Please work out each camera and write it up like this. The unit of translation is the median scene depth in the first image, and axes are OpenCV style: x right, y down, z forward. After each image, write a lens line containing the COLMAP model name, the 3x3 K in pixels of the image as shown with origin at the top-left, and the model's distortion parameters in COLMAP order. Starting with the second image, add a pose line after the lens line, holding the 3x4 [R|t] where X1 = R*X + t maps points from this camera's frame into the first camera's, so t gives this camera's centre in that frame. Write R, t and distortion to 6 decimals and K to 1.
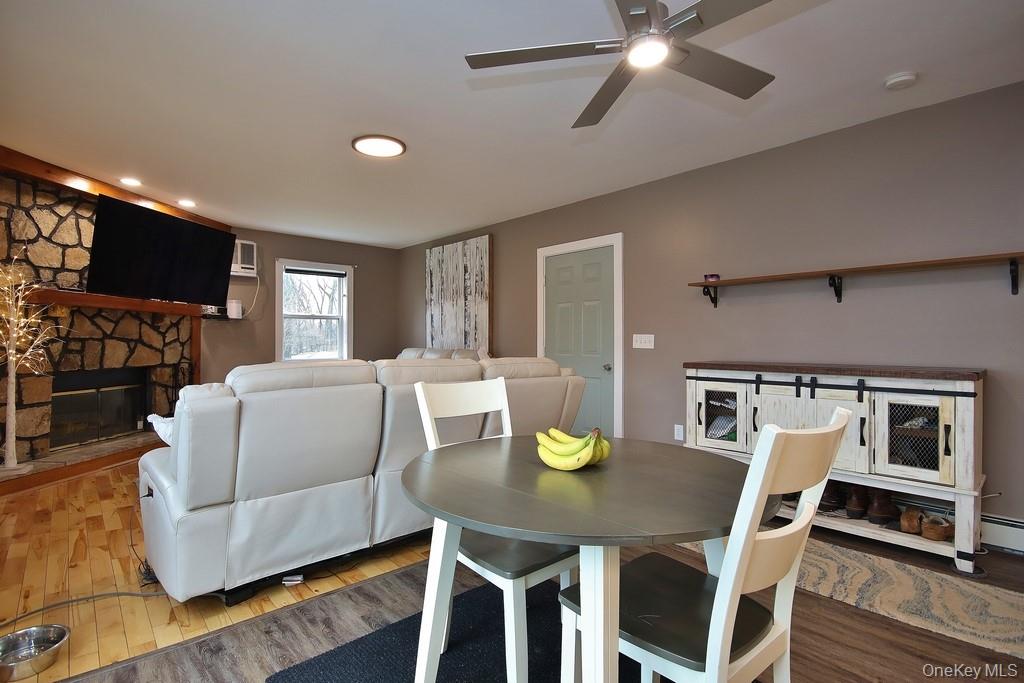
lens RADIAL K [[494.2, 0, 511.2], [0, 494.2, 342.9], [0, 0, 1]] dist [0.002553, -0.002143]
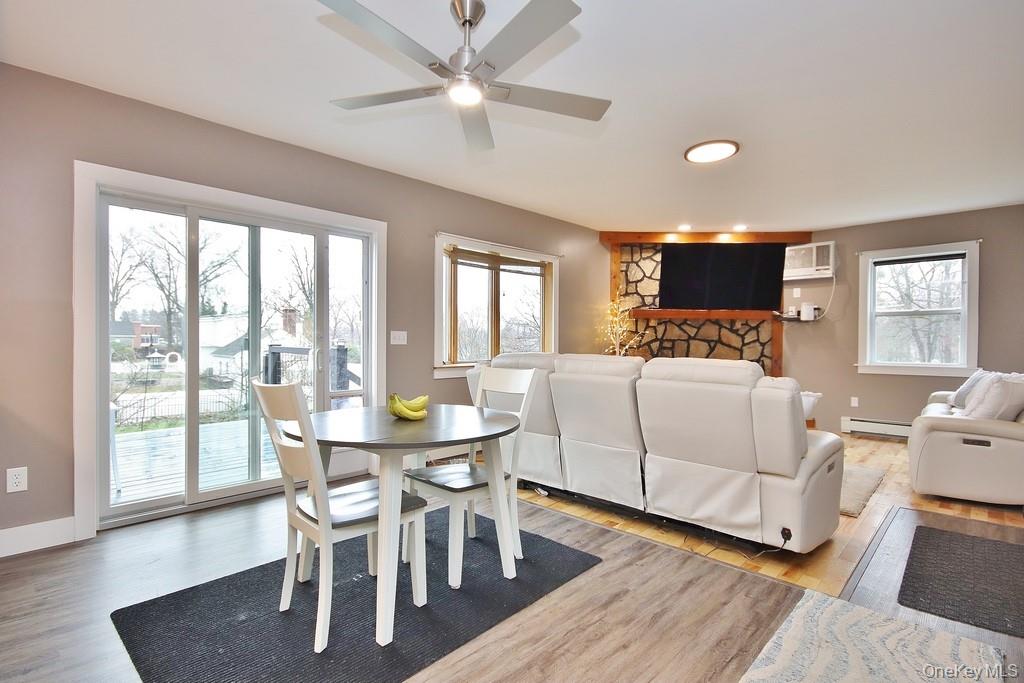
lens RADIAL K [[494.2, 0, 515.8], [0, 494.2, 344.9], [0, 0, 1]] dist [0.002553, -0.002143]
pose [[0.084819, 0.006678, -0.996374, 0.616290], [-0.007215, 0.999955, 0.006088, 0.001688], [0.996370, 0.006672, 0.084863, 0.431259]]
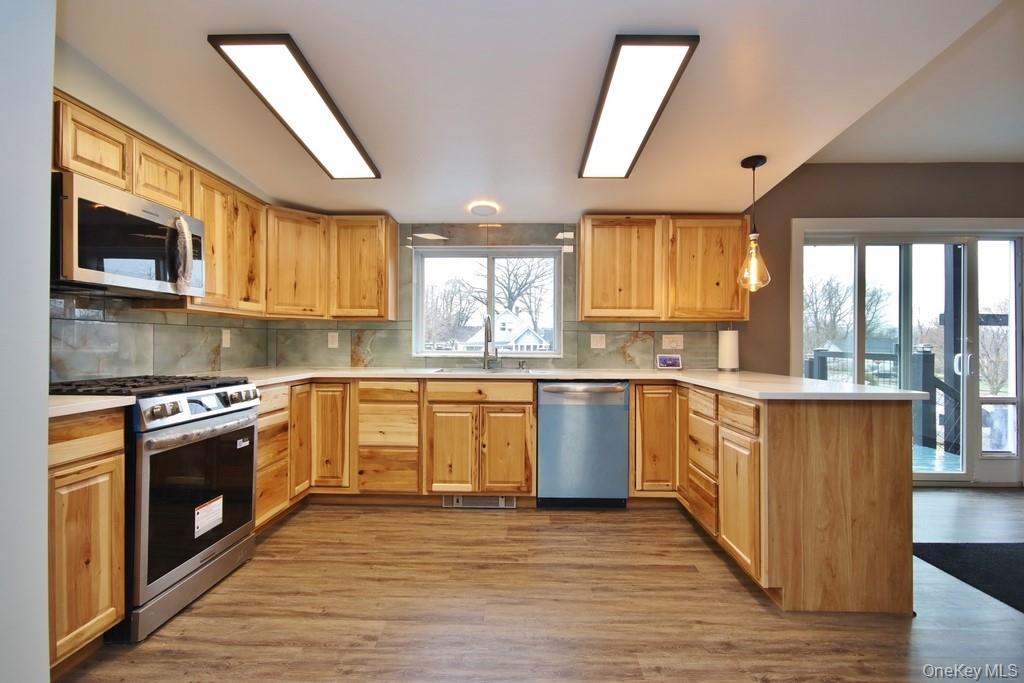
lens RADIAL K [[494.2, 0, 511.8], [0, 494.2, 343.1], [0, 0, 1]] dist [0.002553, -0.002143]
pose [[-0.684199, -0.006771, -0.729264, 0.945568], [-0.009002, 0.999959, -0.000838, 0.005045], [0.729240, 0.005991, -0.684232, 0.157838]]
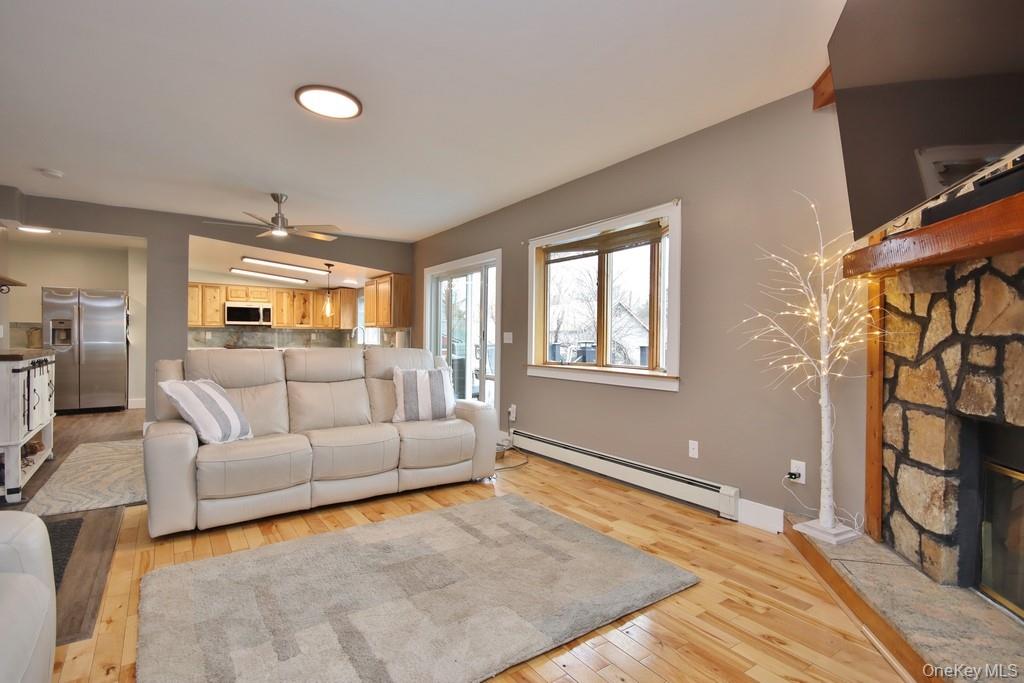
lens RADIAL K [[494.2, 0, 510.7], [0, 494.2, 342.7], [0, 0, 1]] dist [0.002553, -0.002143]
pose [[-0.992249, -0.015141, 0.123337, -0.577573], [-0.014176, 0.999862, 0.008696, -0.002969], [-0.123452, 0.006880, -0.992327, 1.524401]]
